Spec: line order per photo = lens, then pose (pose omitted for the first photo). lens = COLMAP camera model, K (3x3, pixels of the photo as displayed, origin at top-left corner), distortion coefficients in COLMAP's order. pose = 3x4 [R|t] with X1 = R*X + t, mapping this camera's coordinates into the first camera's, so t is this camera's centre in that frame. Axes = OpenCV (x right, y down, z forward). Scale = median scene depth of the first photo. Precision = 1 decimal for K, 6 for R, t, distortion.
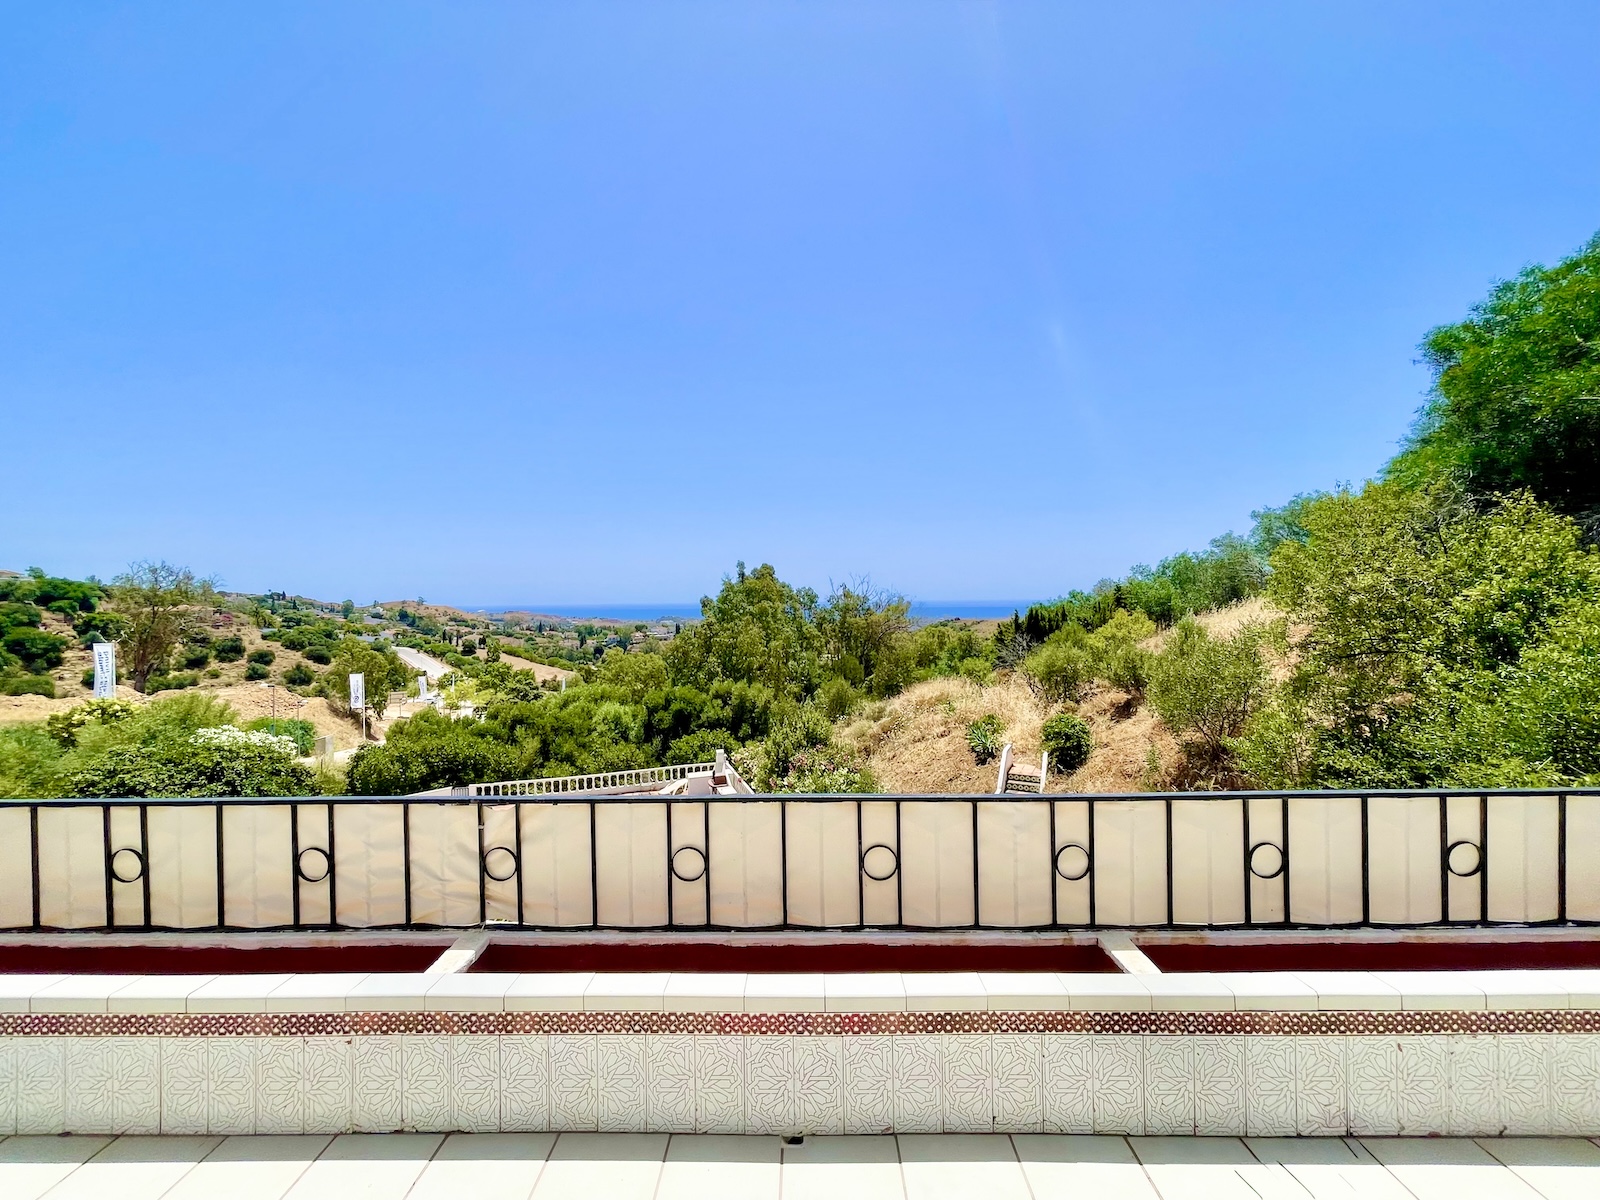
lens RADIAL K [[645.7, 0, 793.7], [0, 645.7, 604.2], [0, 0, 1]] dist [0.000534, 0.000695]
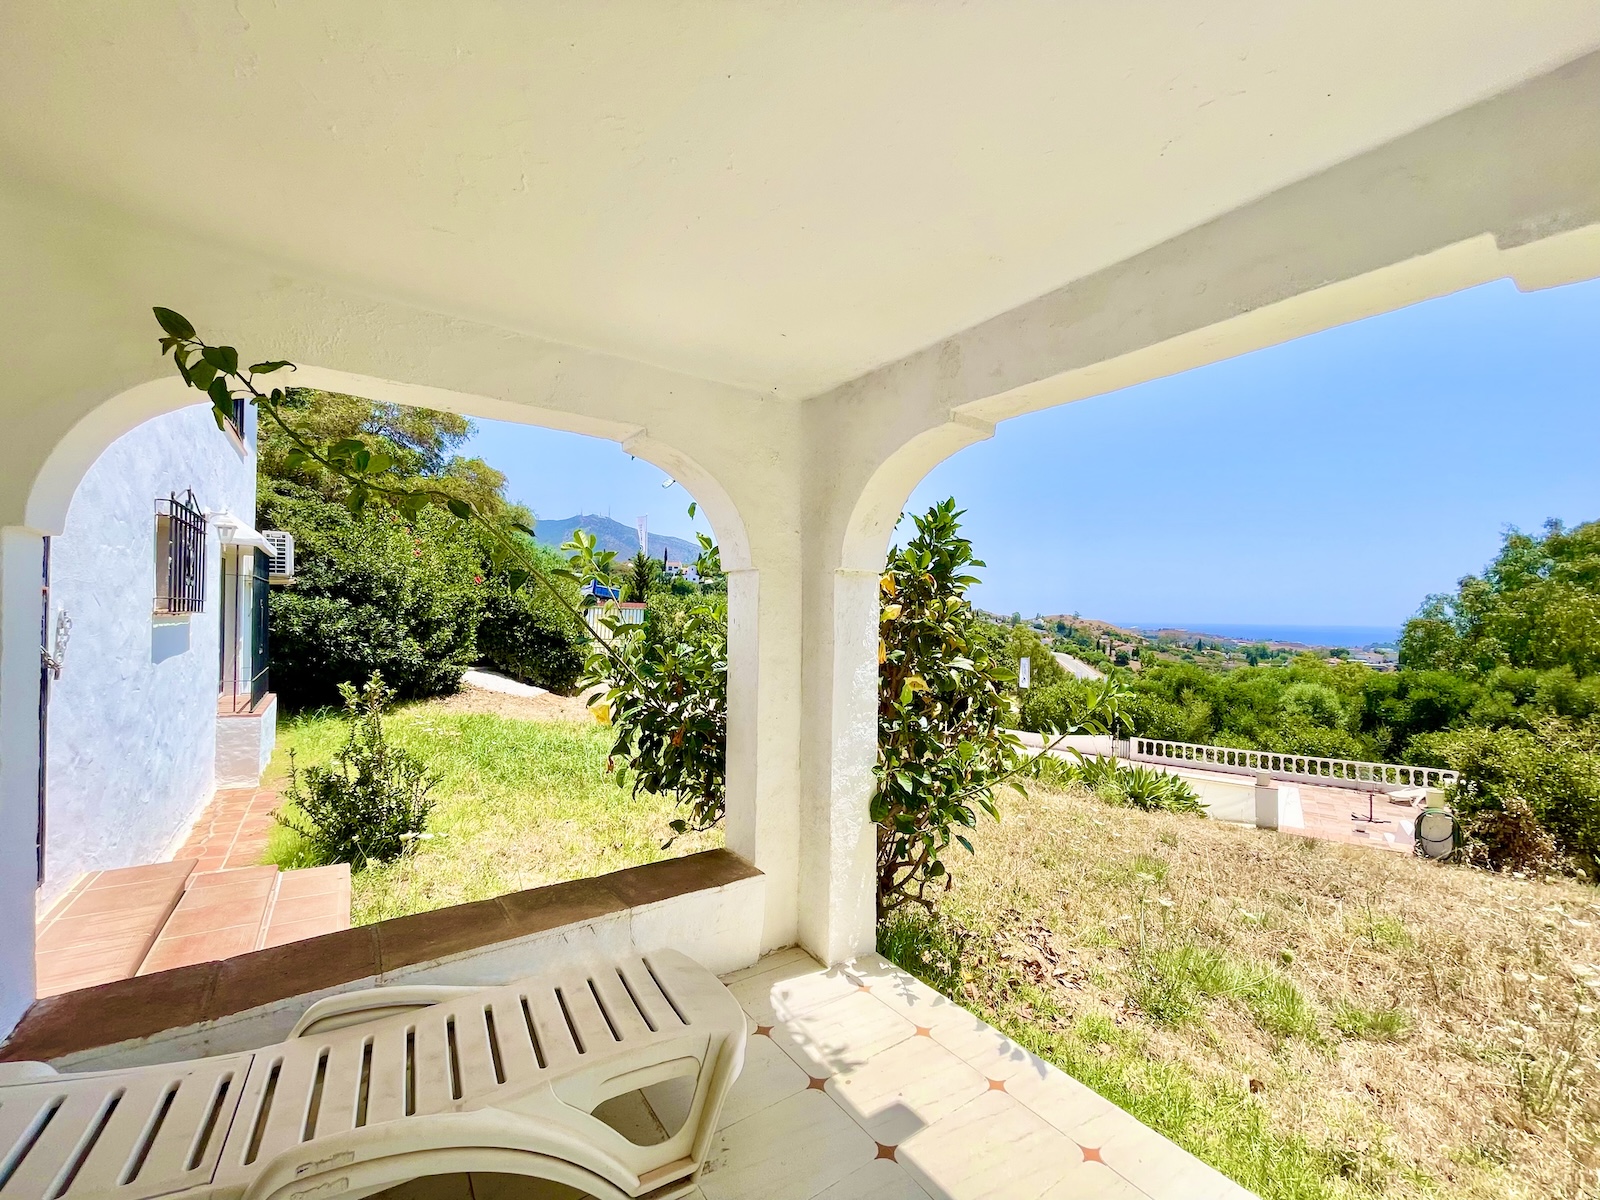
lens RADIAL K [[648.8, 0, 798.6], [0, 648.8, 608.0], [0, 0, 1]] dist [-0.001061, 0.000436]
pose [[0.598501, 0.013809, -0.801003, -0.021279], [-0.025132, 0.999683, -0.001545, 0.096616], [0.800728, 0.021056, 0.598658, 0.011716]]
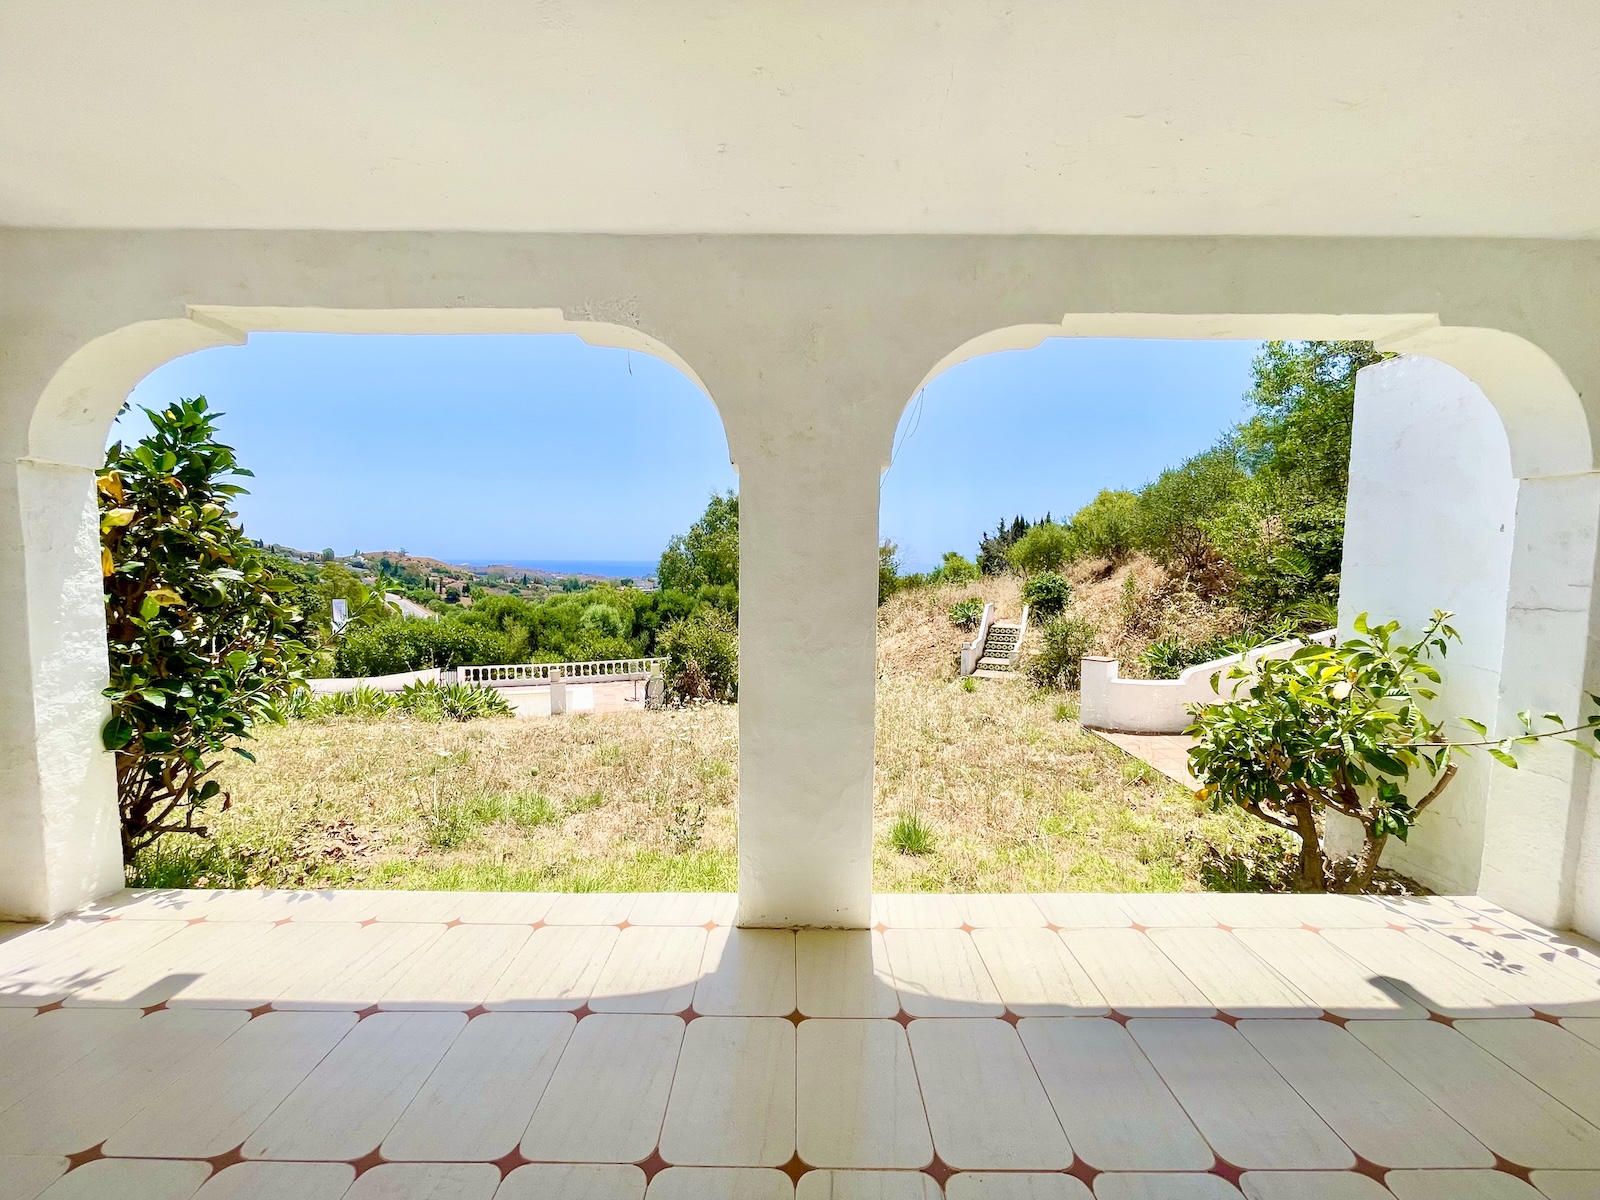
lens RADIAL K [[642.2, 0, 796.1], [0, 642.2, 606.8], [0, 0, 1]] dist [-0.000237, -0.000098]
pose [[0.999399, 0.022333, 0.026517, -0.002709], [-0.024118, 0.997322, 0.069038, 0.100788], [-0.024904, -0.069636, 0.997262, -0.007253]]
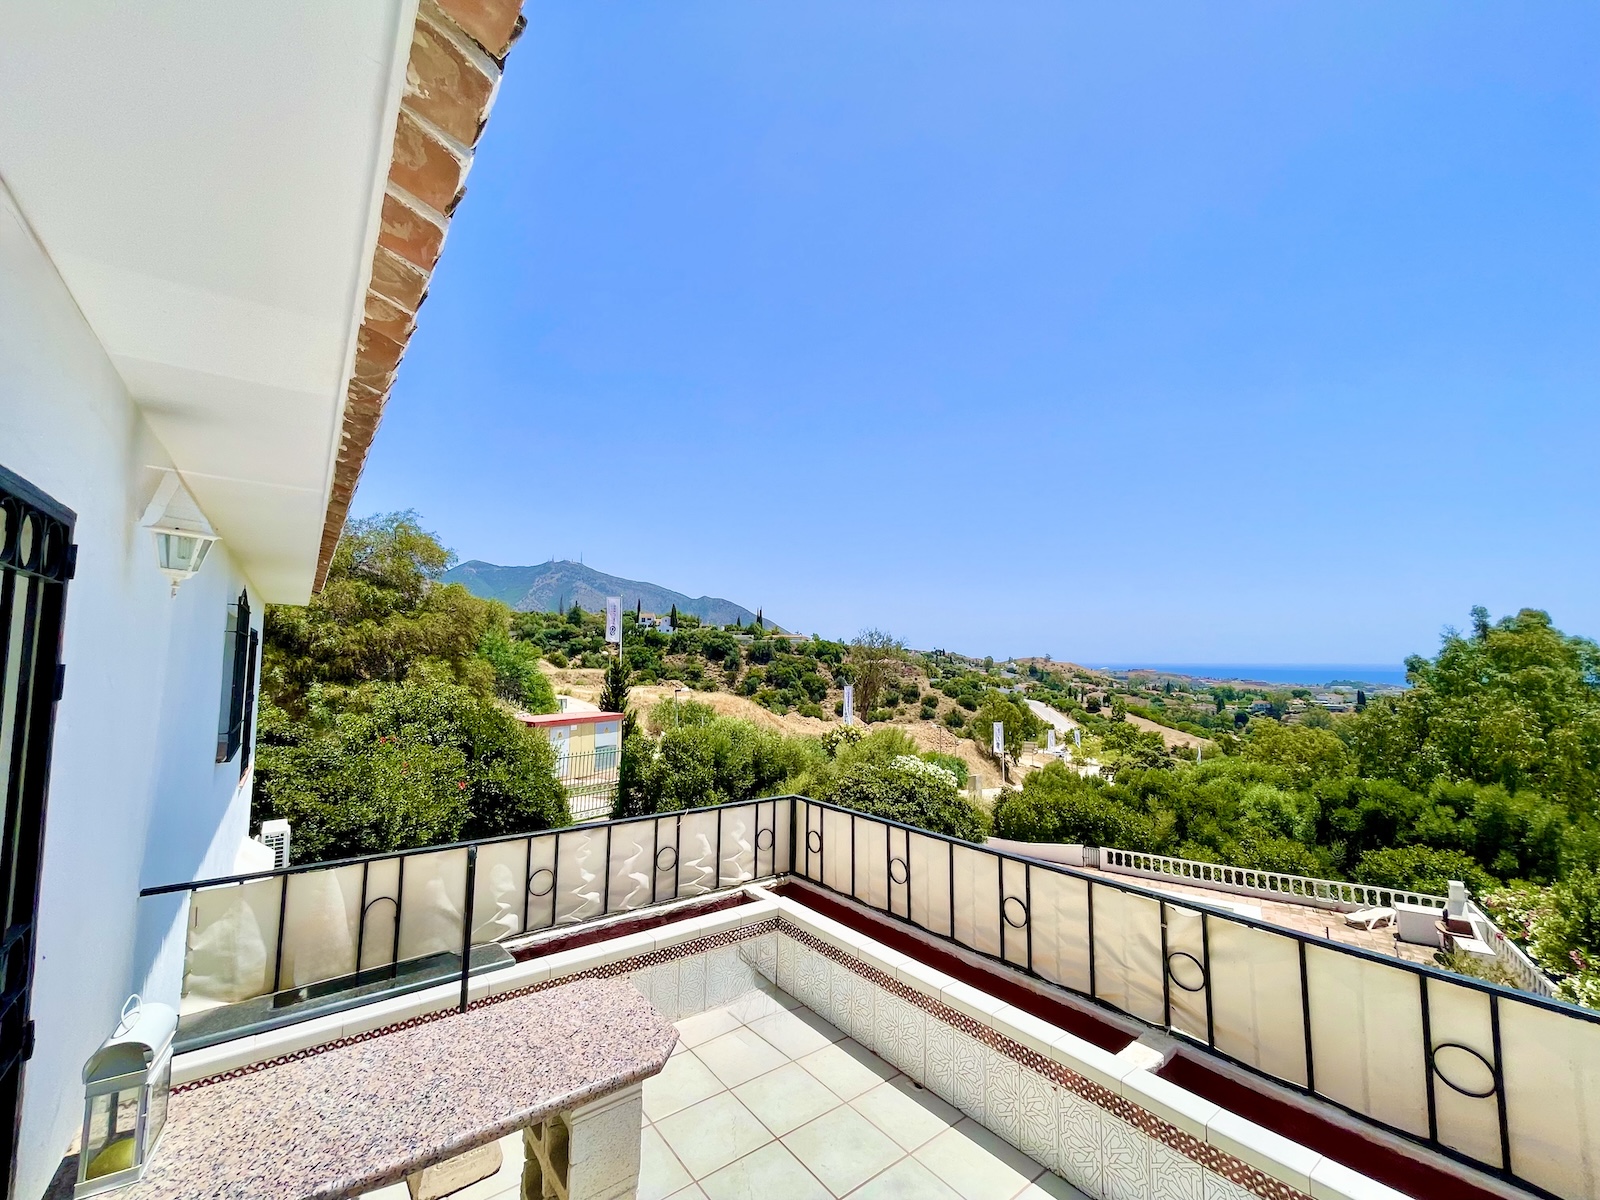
lens RADIAL K [[648.8, 0, 798.6], [0, 648.8, 608.0], [0, 0, 1]] dist [-0.001061, 0.000436]
pose [[0.629622, -0.049018, -0.775353, -0.002642], [-0.015189, 0.997040, -0.075367, -0.004158], [0.776753, 0.059230, 0.627014, -0.006531]]
